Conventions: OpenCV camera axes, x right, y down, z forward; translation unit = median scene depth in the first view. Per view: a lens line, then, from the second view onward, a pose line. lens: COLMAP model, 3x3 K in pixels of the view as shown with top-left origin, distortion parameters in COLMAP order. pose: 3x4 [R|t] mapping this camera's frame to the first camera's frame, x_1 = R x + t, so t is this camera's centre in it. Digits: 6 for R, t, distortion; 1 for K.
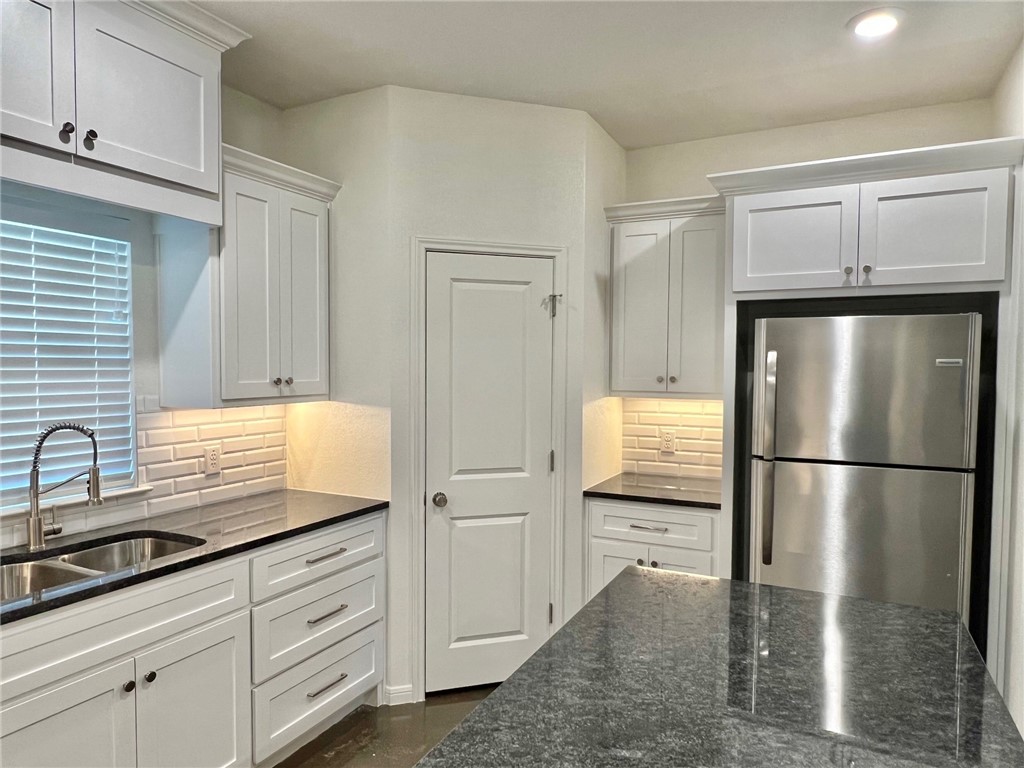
lens RADIAL K [[673.5, 0, 501.1], [0, 673.5, 389.4], [0, 0, 1]] dist [0.002310, -0.003144]
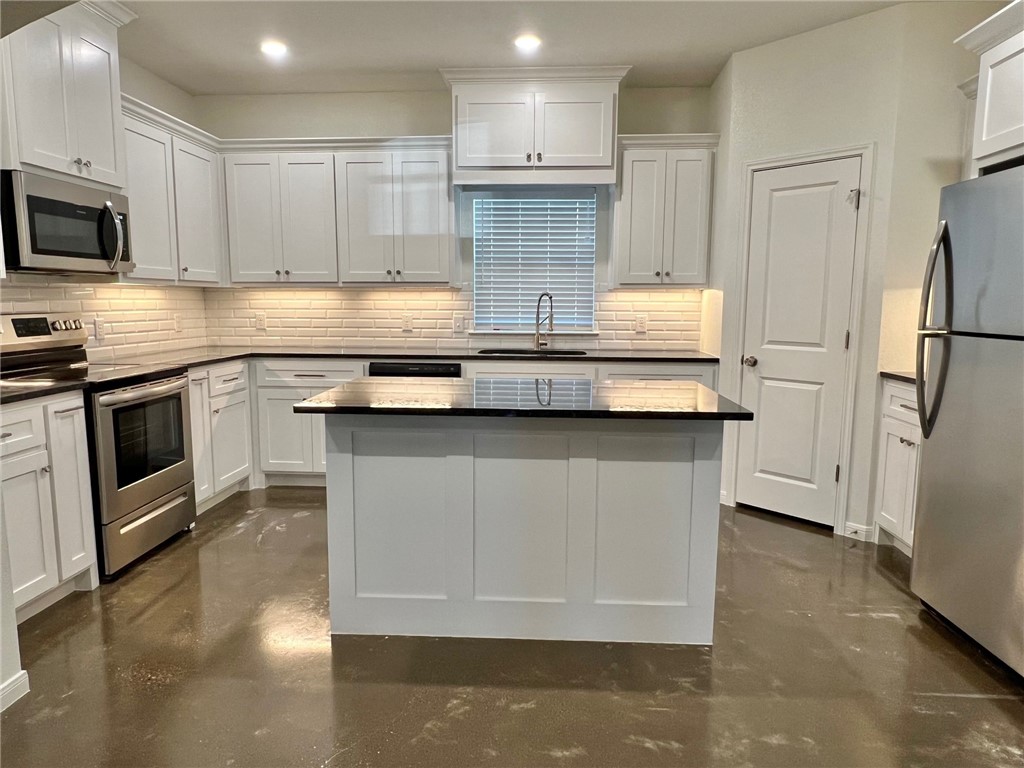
lens RADIAL K [[673.5, 0, 503.6], [0, 673.5, 386.3], [0, 0, 1]] dist [0.002310, -0.003144]
pose [[0.384380, 0.113286, -0.916198, 1.004243], [-0.039815, 0.993553, 0.106147, 0.096437], [0.922316, -0.004323, 0.386413, 0.036385]]
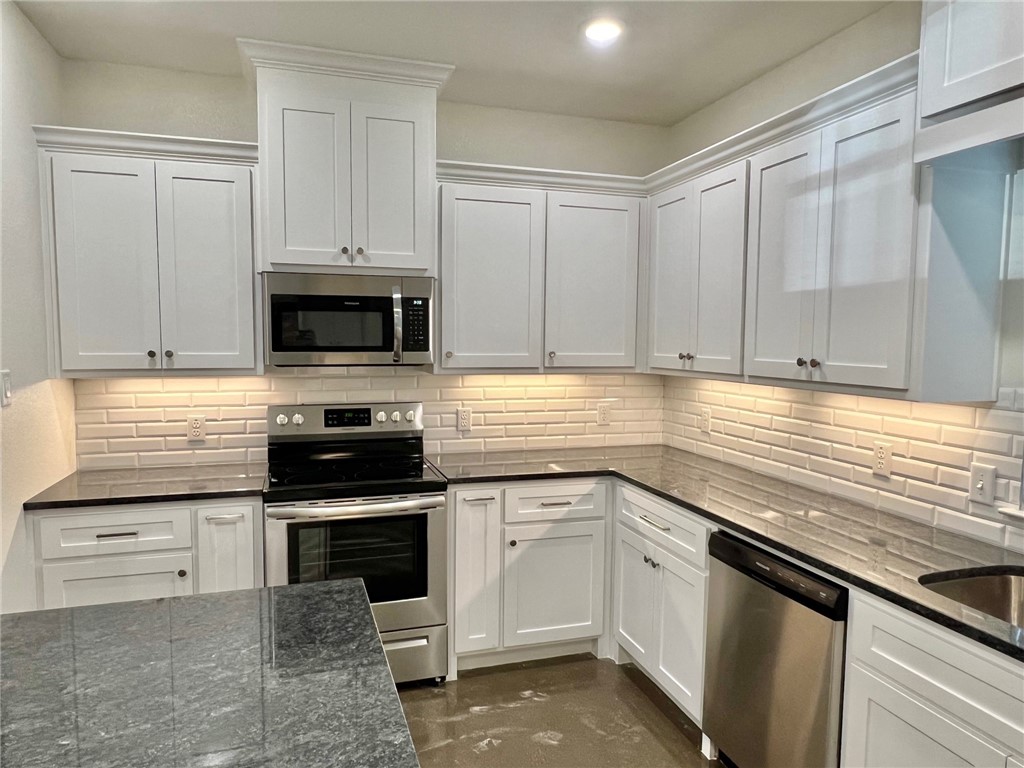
lens RADIAL K [[673.5, 0, 518.0], [0, 673.5, 384.7], [0, 0, 1]] dist [0.002310, -0.003144]
pose [[-0.723002, 0.038559, -0.689769, 0.257335], [-0.041380, 0.994231, 0.098952, -0.026279], [0.689606, 0.100085, -0.717236, 0.728172]]
